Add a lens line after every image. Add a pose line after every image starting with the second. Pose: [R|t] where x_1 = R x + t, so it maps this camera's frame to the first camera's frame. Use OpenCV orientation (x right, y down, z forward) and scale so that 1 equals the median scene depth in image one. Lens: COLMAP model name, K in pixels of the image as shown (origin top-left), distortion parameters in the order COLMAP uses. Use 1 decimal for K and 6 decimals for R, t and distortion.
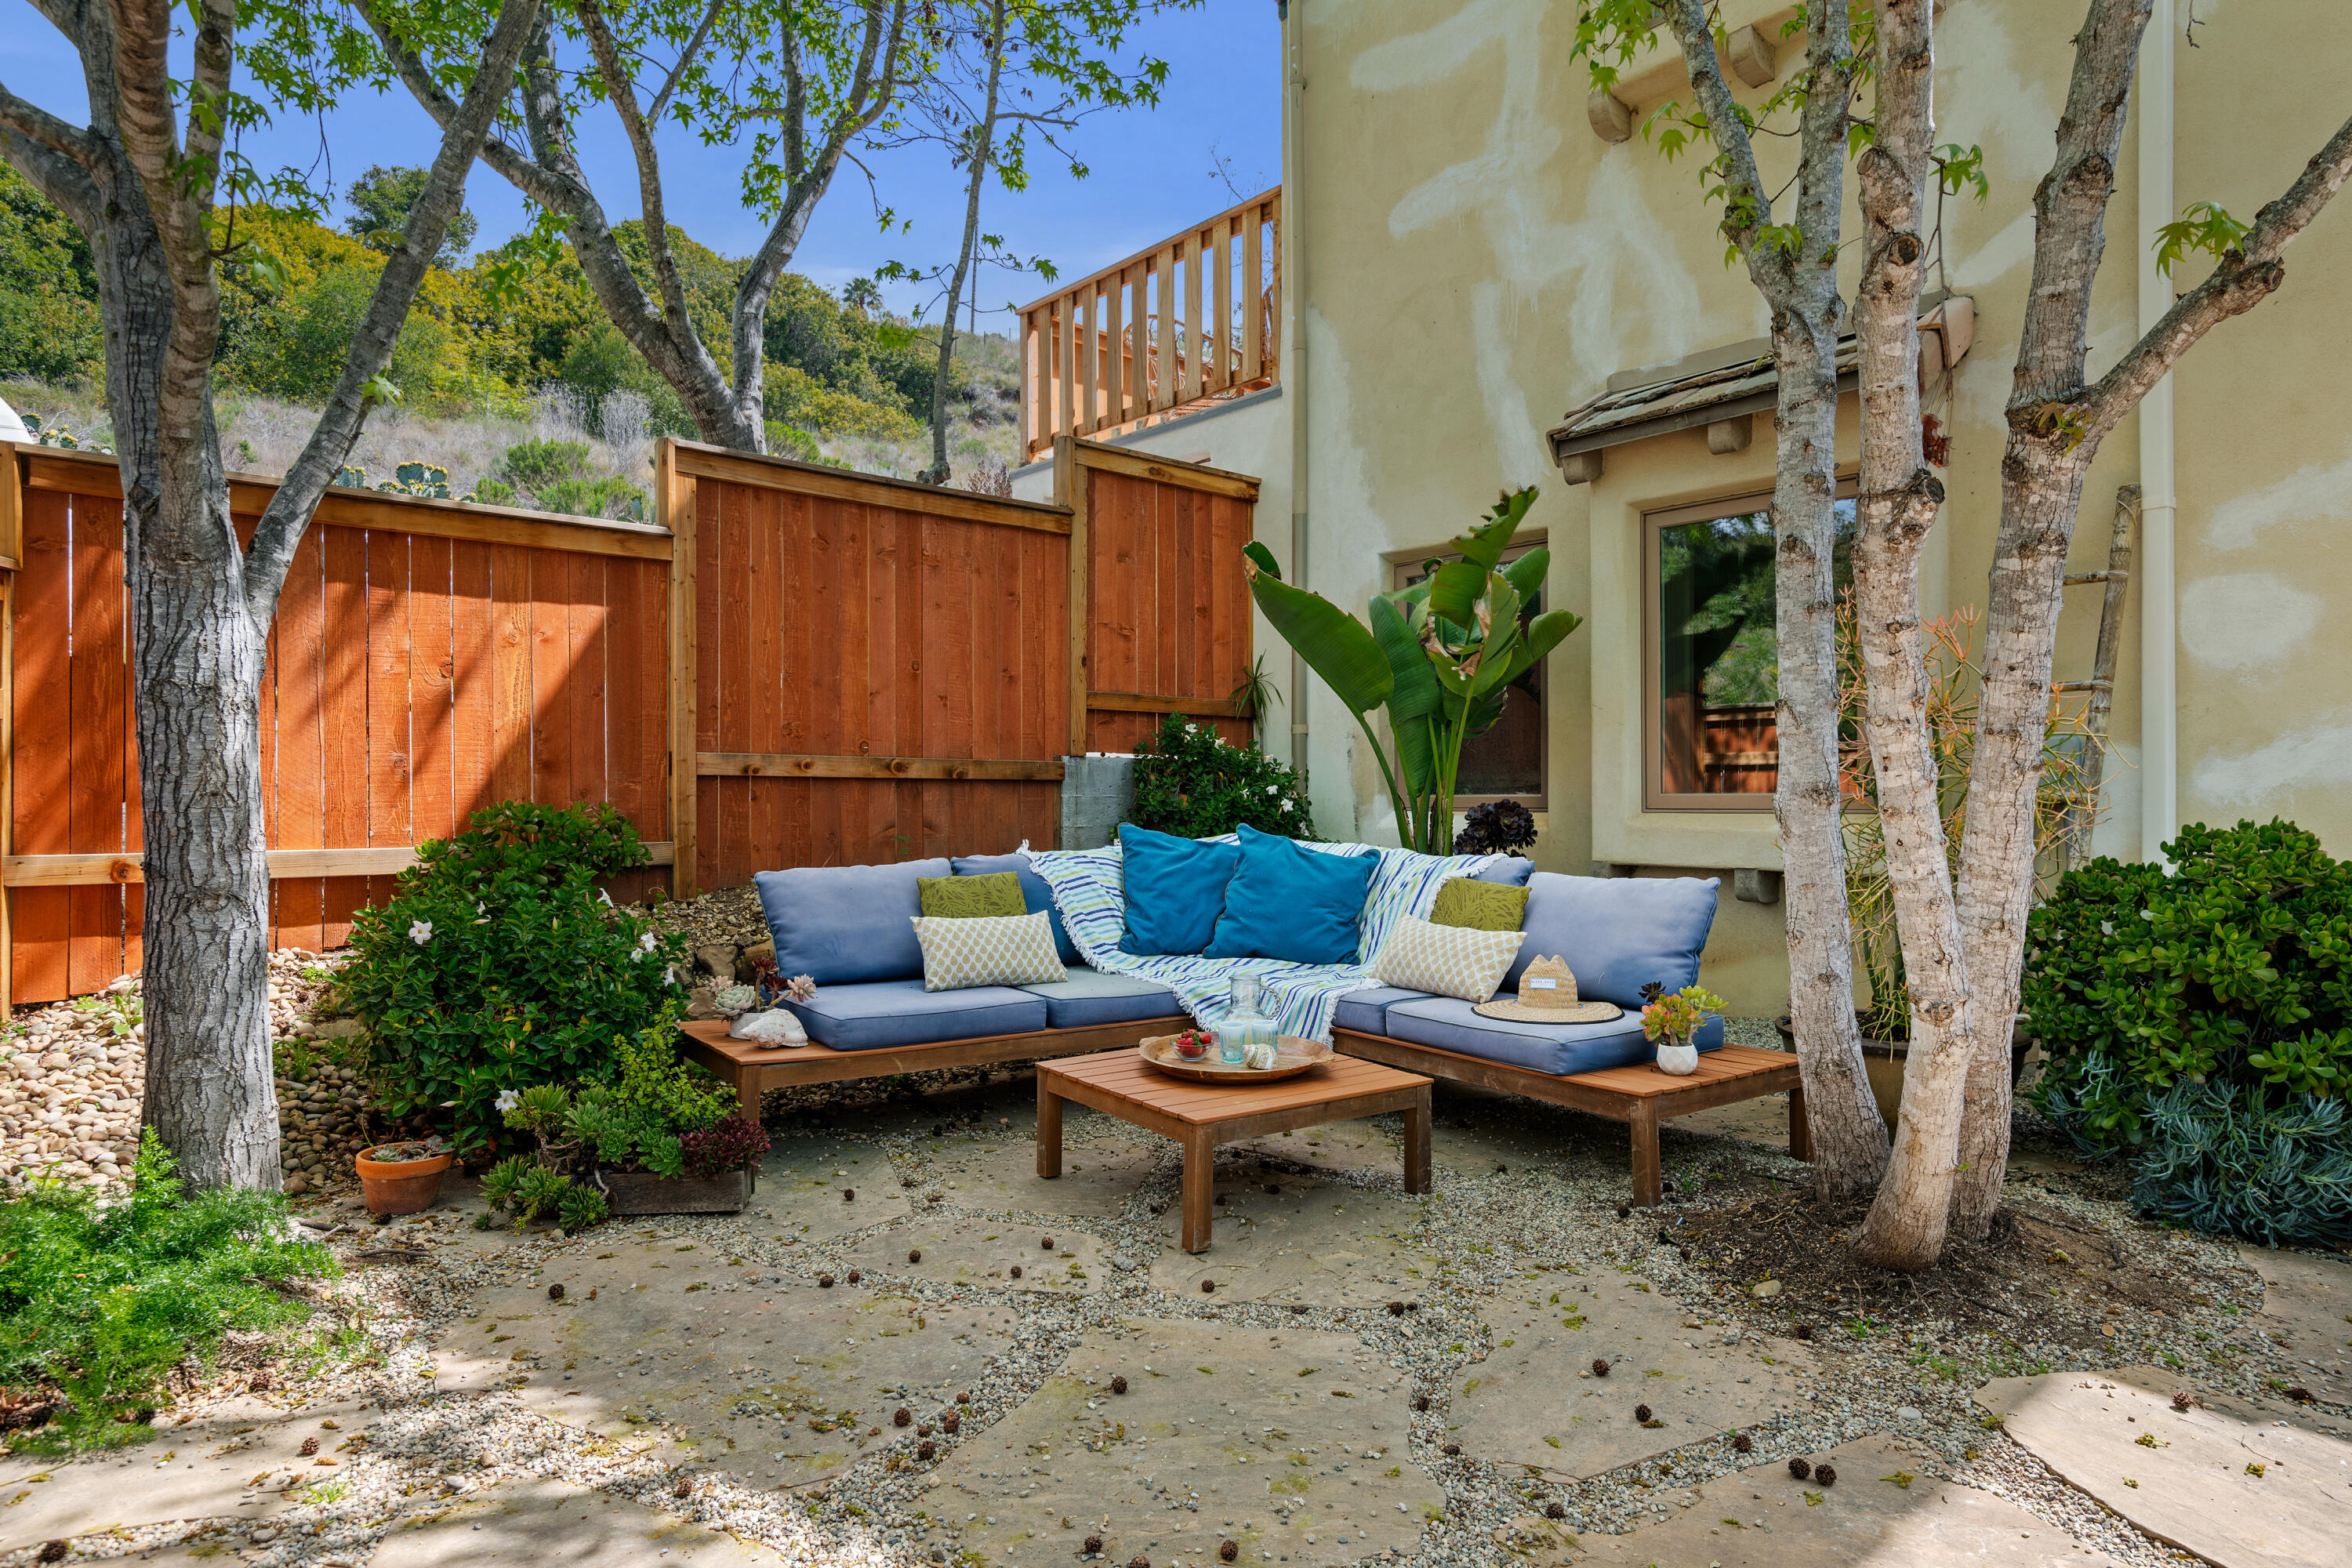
lens RADIAL K [[1350.4, 0, 1174.2], [0, 1350.4, 768.3], [0, 0, 1]] dist [0.012516, 0.000781]
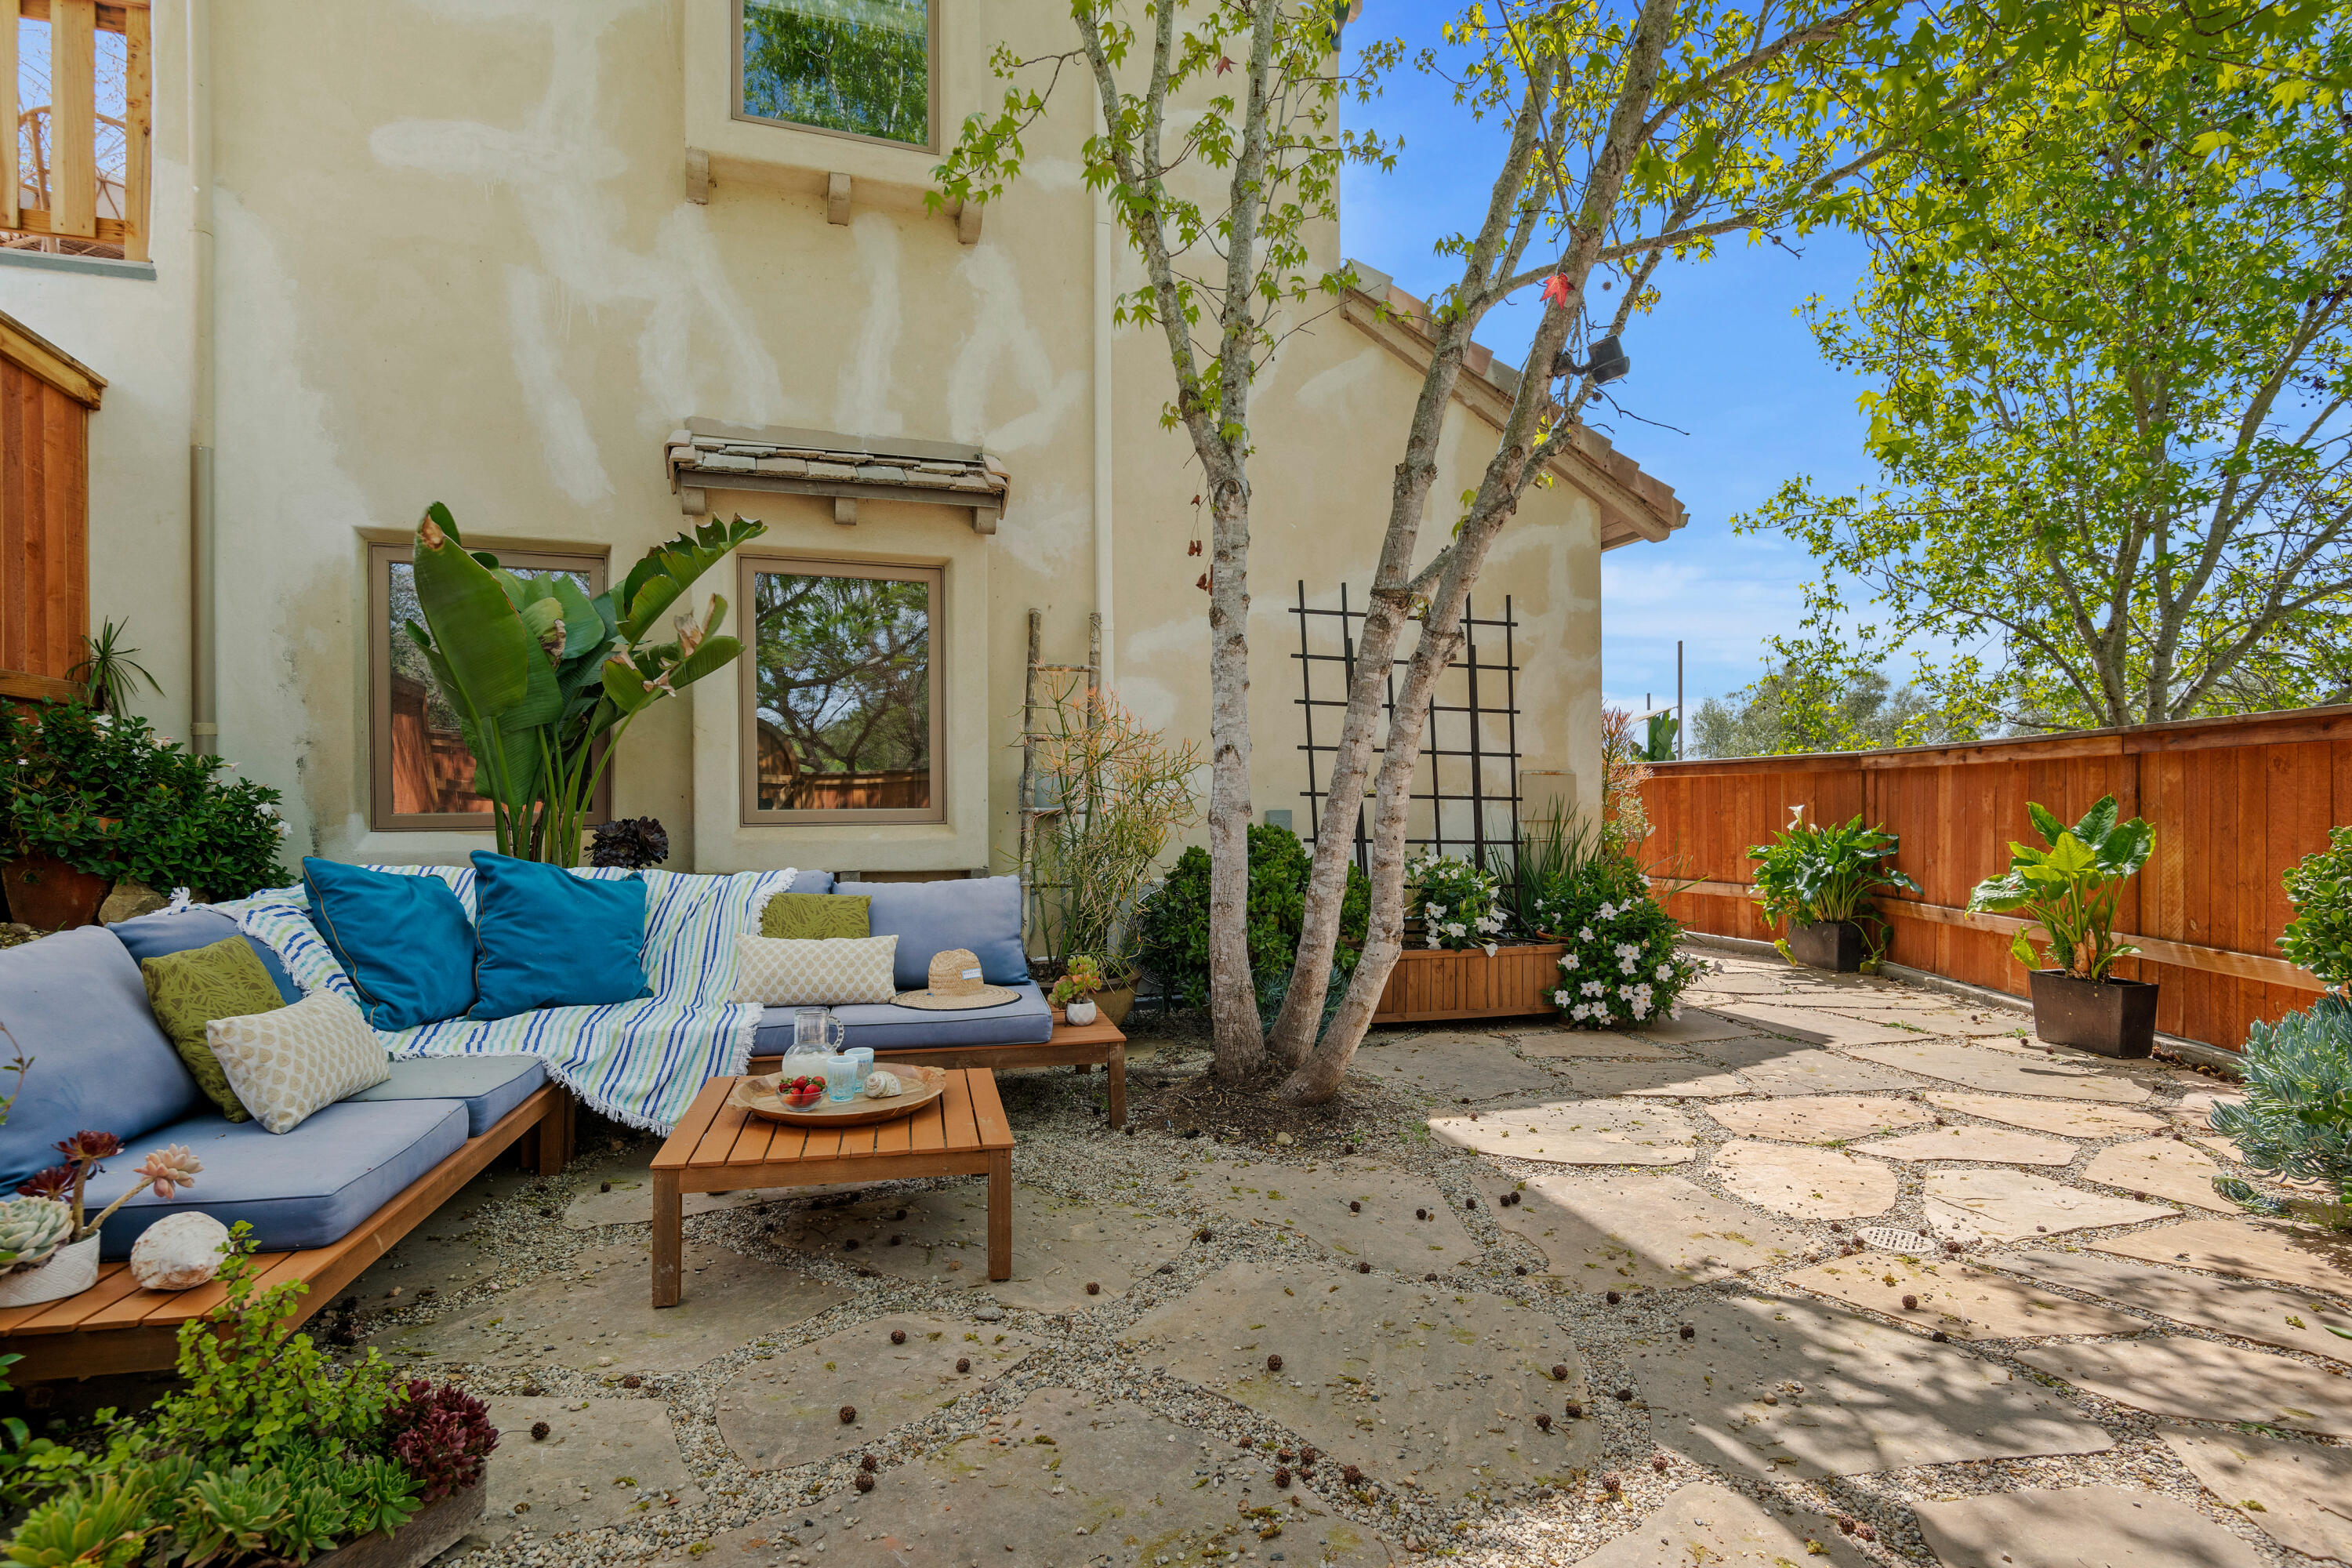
lens RADIAL K [[1161.9, 0, 1178.9], [0, 1161.9, 794.0], [0, 0, 1]] dist [-0.002830, -0.001815]
pose [[0.376874, 0.004787, 0.926252, -0.633684], [-0.011820, 0.999930, -0.000358, 0.003141], [-0.926189, -0.010813, 0.376904, 0.496996]]
